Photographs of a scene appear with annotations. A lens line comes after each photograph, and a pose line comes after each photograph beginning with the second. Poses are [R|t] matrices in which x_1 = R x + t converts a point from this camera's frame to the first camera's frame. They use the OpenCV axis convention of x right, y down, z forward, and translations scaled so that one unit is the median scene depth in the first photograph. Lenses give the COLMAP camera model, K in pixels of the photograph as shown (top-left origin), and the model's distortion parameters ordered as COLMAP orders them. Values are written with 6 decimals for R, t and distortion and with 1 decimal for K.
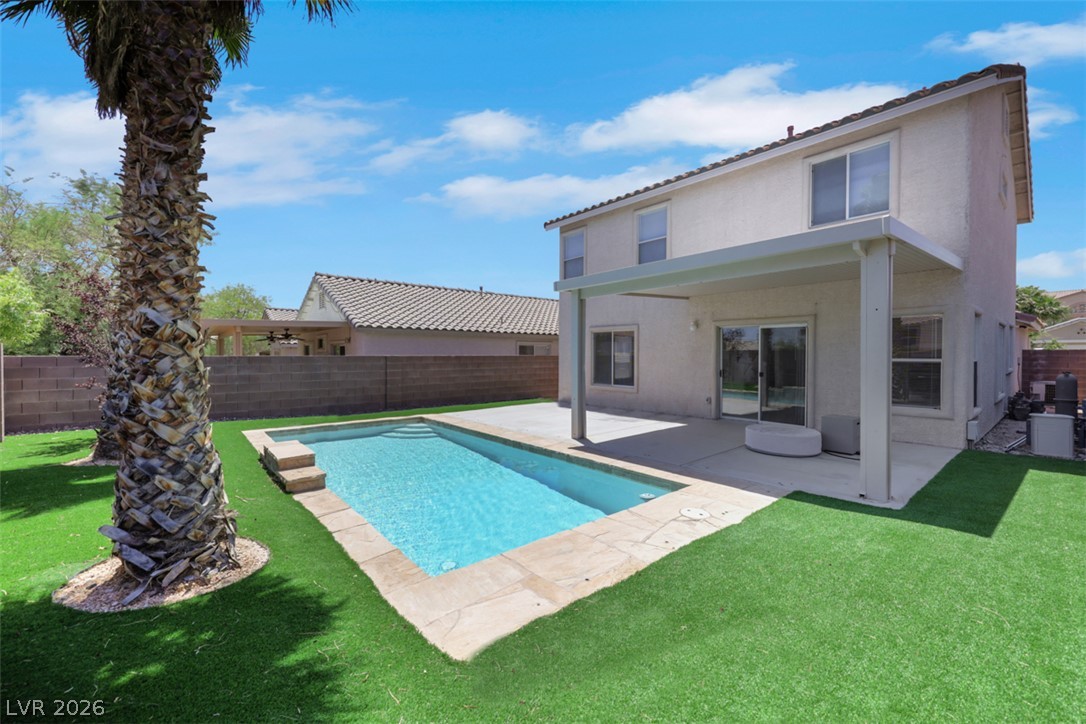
lens RADIAL K [[440.7, 0, 551.4], [0, 440.7, 360.1], [0, 0, 1]] dist [0.000160, 0.000236]
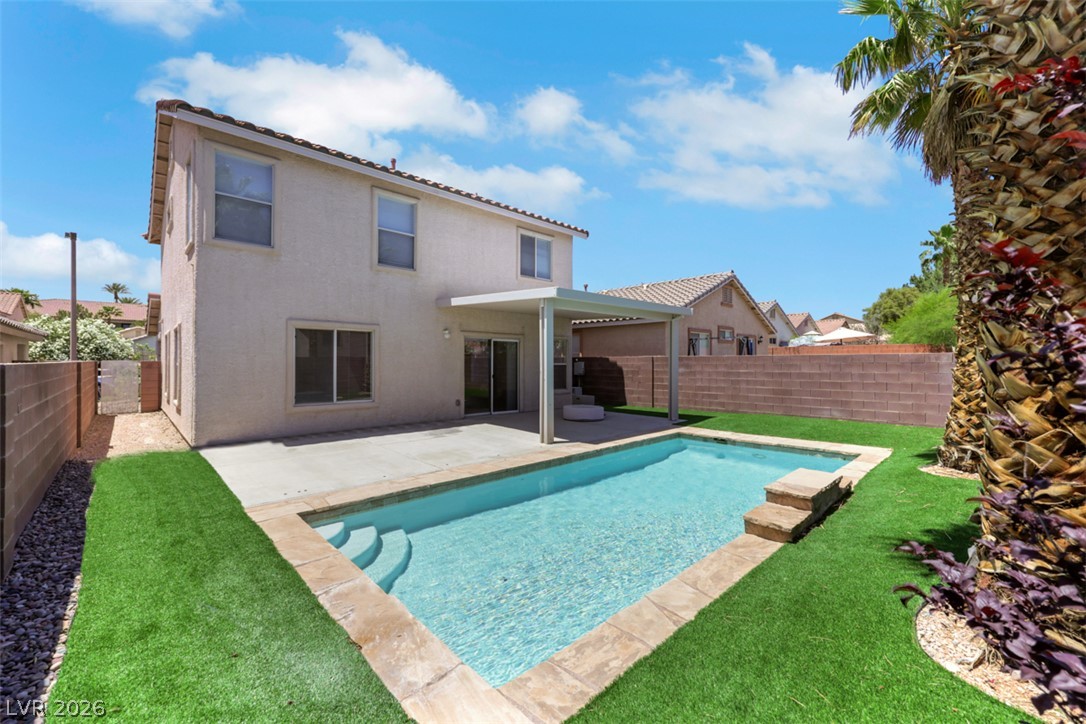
lens RADIAL K [[440.7, 0, 551.4], [0, 440.7, 360.1], [0, 0, 1]] dist [0.000160, 0.000236]
pose [[-0.076420, 0.004899, 0.997064, -0.762136], [0.015205, 0.999877, -0.003747, -0.006743], [-0.996960, 0.014874, -0.076486, 0.859792]]
